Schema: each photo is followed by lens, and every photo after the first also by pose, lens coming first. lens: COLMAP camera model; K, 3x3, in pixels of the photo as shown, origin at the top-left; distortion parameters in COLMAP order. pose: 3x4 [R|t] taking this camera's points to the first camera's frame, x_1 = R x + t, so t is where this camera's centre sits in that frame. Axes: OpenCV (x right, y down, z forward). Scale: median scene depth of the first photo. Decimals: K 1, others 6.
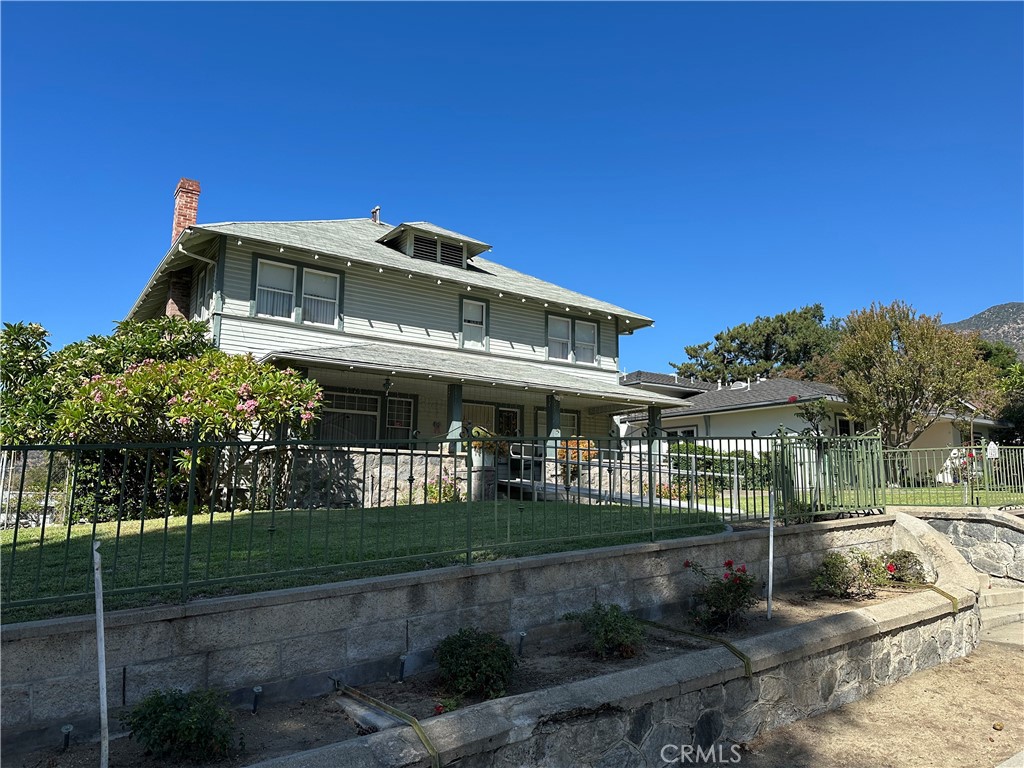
lens RADIAL K [[717.3, 0, 512.0], [0, 717.3, 379.4], [0, 0, 1]] dist [0.008239, -0.001536]
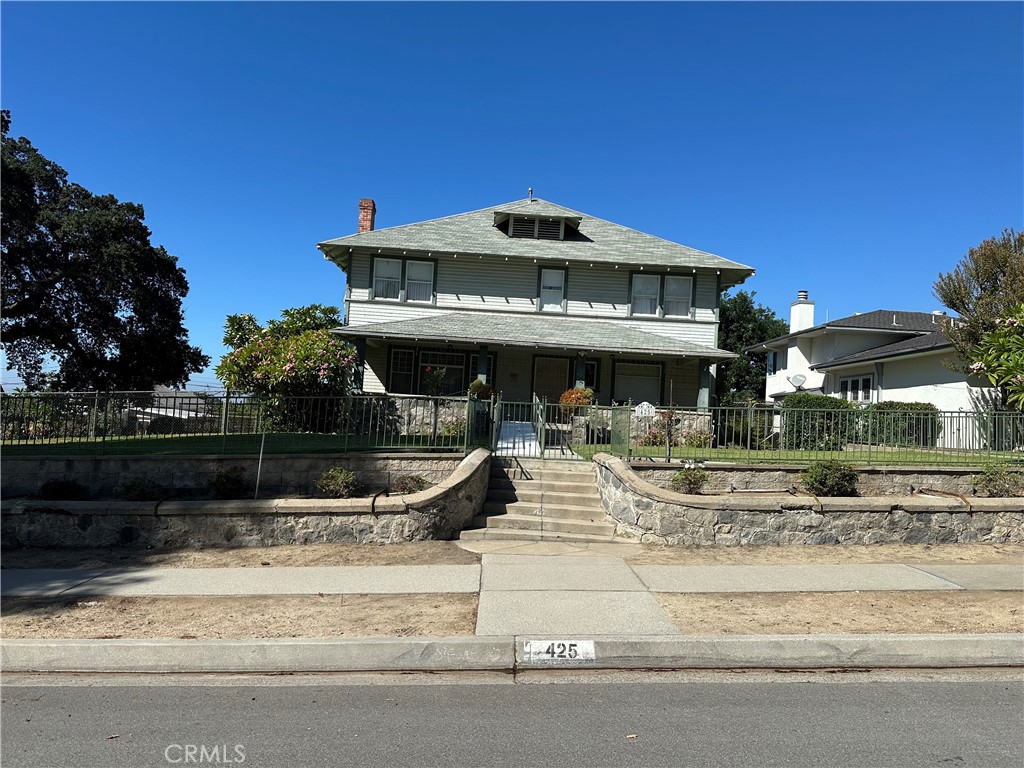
lens RADIAL K [[717.3, 0, 512.0], [0, 717.3, 379.4], [0, 0, 1]] dist [0.008239, -0.001536]
pose [[0.828843, 0.009419, -0.559402, 0.623454], [0.040278, 0.996259, 0.076453, -0.025988], [0.558030, -0.085899, 0.825363, -0.029691]]
